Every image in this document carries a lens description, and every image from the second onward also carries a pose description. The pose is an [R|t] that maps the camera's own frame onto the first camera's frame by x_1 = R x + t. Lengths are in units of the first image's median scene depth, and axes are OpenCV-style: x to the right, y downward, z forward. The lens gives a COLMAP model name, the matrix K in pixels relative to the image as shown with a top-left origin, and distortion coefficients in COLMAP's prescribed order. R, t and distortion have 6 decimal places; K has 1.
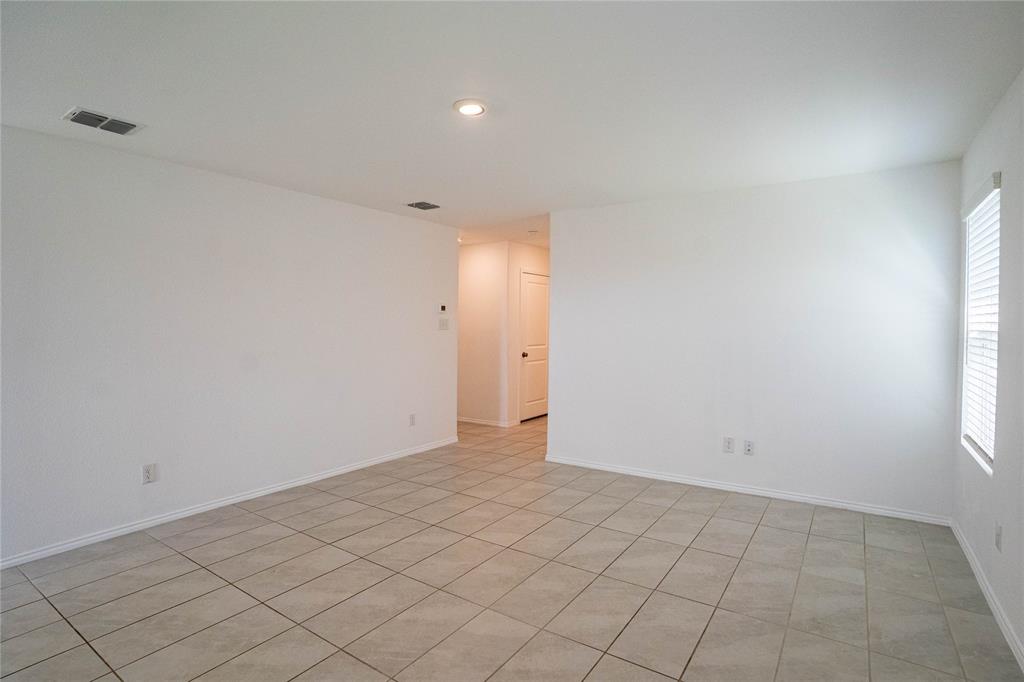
lens RADIAL K [[505.0, 0, 516.0], [0, 505.0, 327.7], [0, 0, 1]] dist [-0.068418, 0.026455]
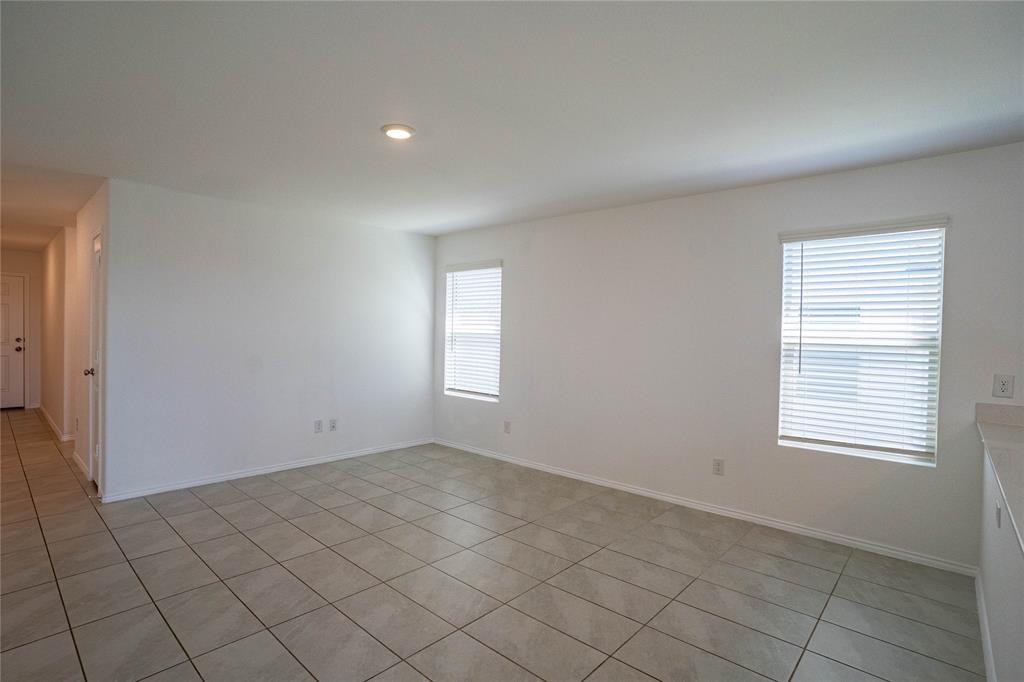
lens RADIAL K [[505.0, 0, 515.5], [0, 505.0, 337.5], [0, 0, 1]] dist [-0.068418, 0.026455]
pose [[0.128928, -0.007363, 0.991627, -0.775817], [-0.017657, 0.999797, 0.009719, 0.000928], [-0.991497, -0.018762, 0.128771, 0.410698]]
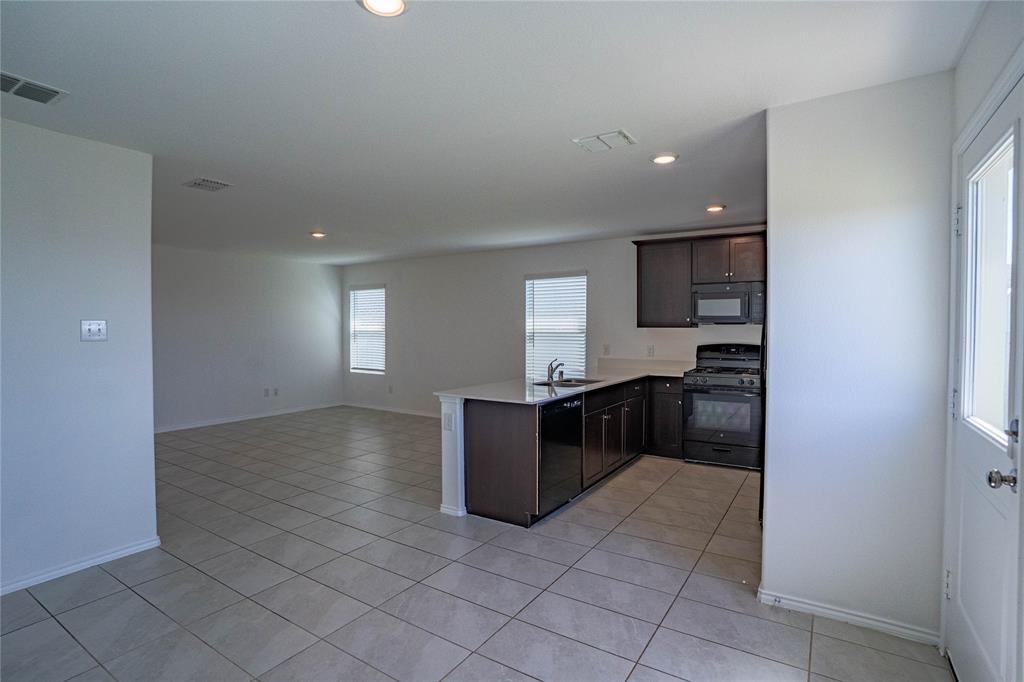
lens RADIAL K [[505.0, 0, 507.3], [0, 505.0, 332.5], [0, 0, 1]] dist [-0.068418, 0.026455]
pose [[-0.016529, -0.007945, 0.999832, -1.605874], [0.003080, 0.999963, 0.007997, -0.003395], [-0.999859, 0.003212, -0.016504, 0.132101]]
